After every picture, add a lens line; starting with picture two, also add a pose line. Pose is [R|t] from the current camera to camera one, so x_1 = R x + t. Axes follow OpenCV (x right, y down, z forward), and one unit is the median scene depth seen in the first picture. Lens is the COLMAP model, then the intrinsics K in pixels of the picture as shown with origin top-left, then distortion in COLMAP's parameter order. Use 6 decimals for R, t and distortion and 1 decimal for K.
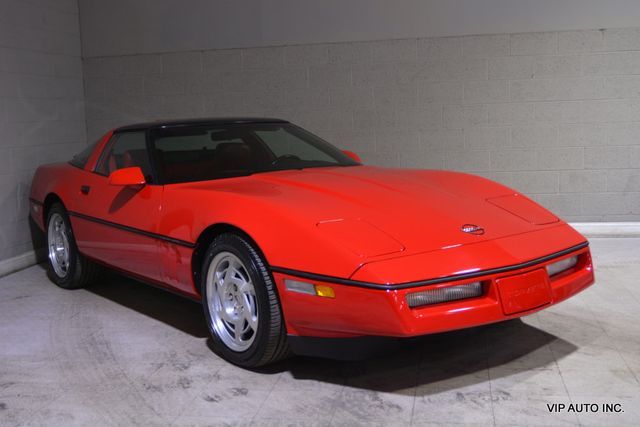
lens RADIAL K [[787.6, 0, 319.9], [0, 787.6, 211.0], [0, 0, 1]] dist [-0.069497, 0.000000]
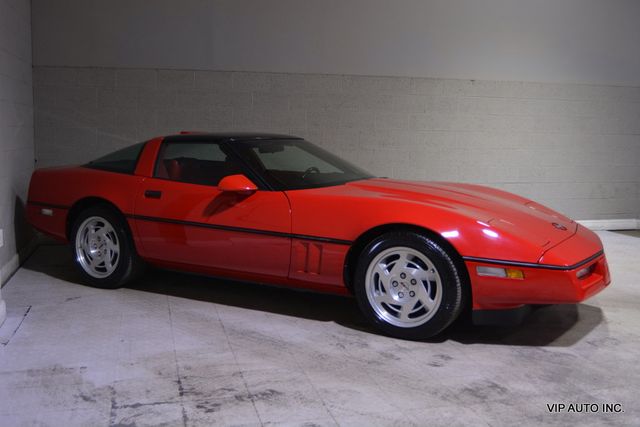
lens RADIAL K [[655.7, 0, 324.5], [0, 655.7, 228.9], [0, 0, 1]] dist [-0.075082, 0.000000]
pose [[0.897801, -0.014649, 0.440157, -0.483903], [0.004761, 0.999711, 0.023560, -0.000171], [-0.440375, -0.019057, 0.897612, 0.102635]]
